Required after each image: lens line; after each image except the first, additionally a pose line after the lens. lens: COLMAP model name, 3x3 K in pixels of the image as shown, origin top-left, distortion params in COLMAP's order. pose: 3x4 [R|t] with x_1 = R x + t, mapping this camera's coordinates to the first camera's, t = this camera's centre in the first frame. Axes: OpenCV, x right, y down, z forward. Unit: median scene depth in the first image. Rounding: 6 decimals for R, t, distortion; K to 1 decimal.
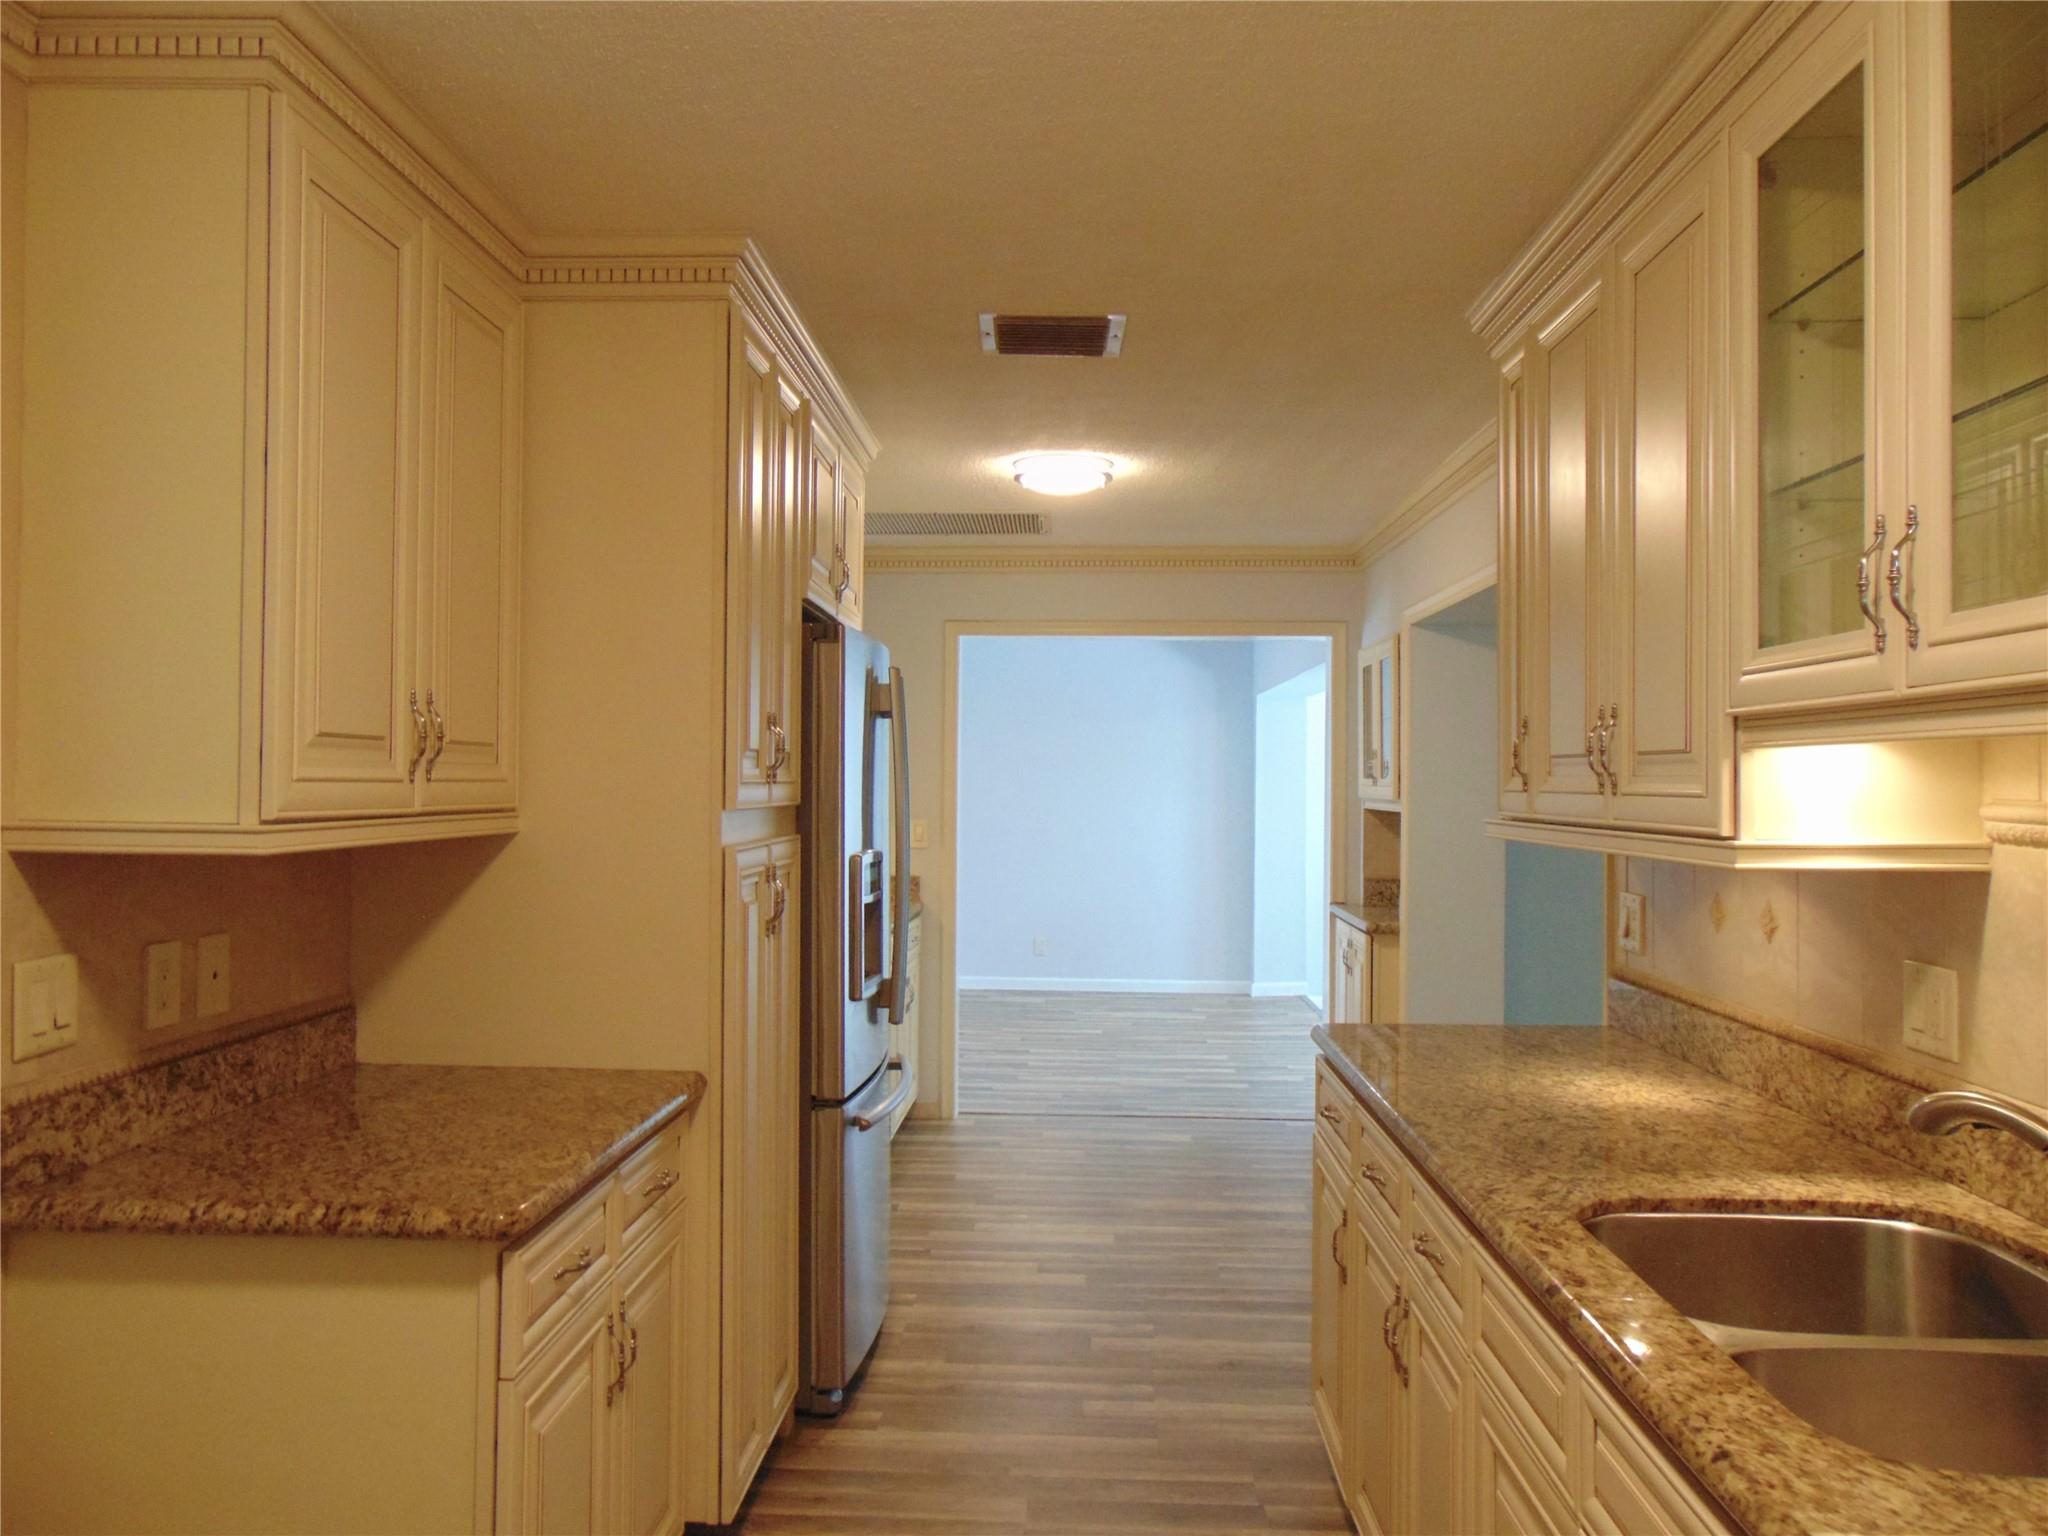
lens RADIAL K [[1543.3, 0, 1024.0], [0, 1543.3, 768.0], [0, 0, 1]] dist [-0.045763, 0.094442]
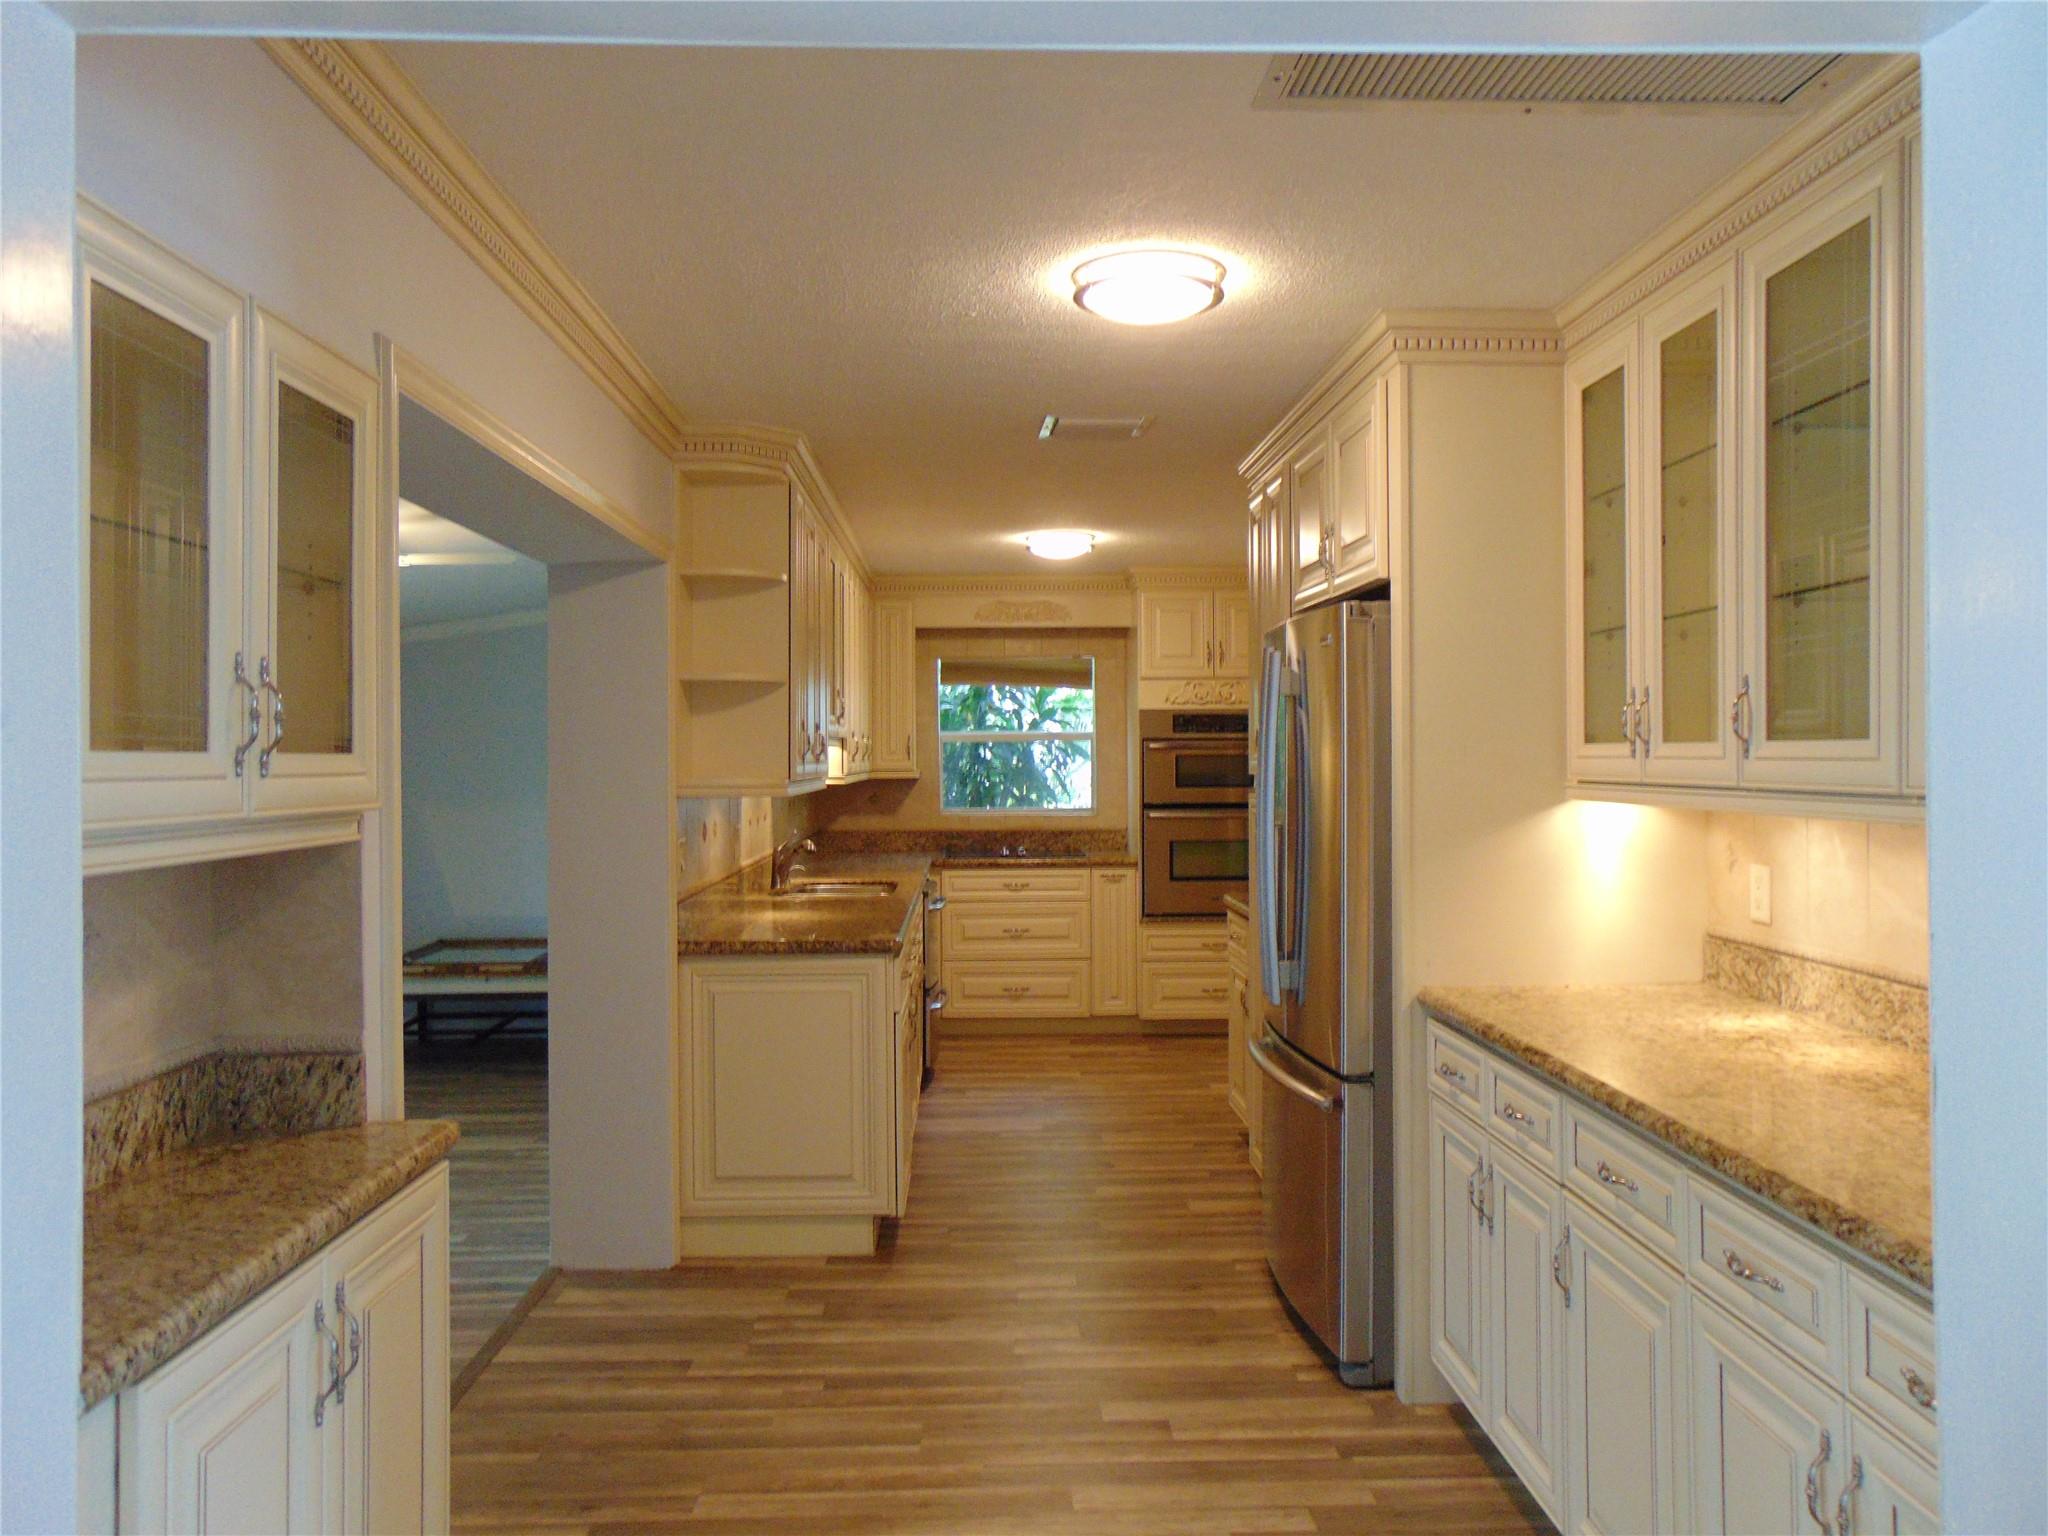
lens RADIAL K [[1543.3, 0, 1024.0], [0, 1543.3, 768.0], [0, 0, 1]] dist [-0.045763, 0.094442]
pose [[-0.997642, 0.000252, -0.068635, 0.133219], [0.000259, 1.000000, -0.000100, 0.012783], [0.068635, -0.000118, -0.997642, 1.798794]]
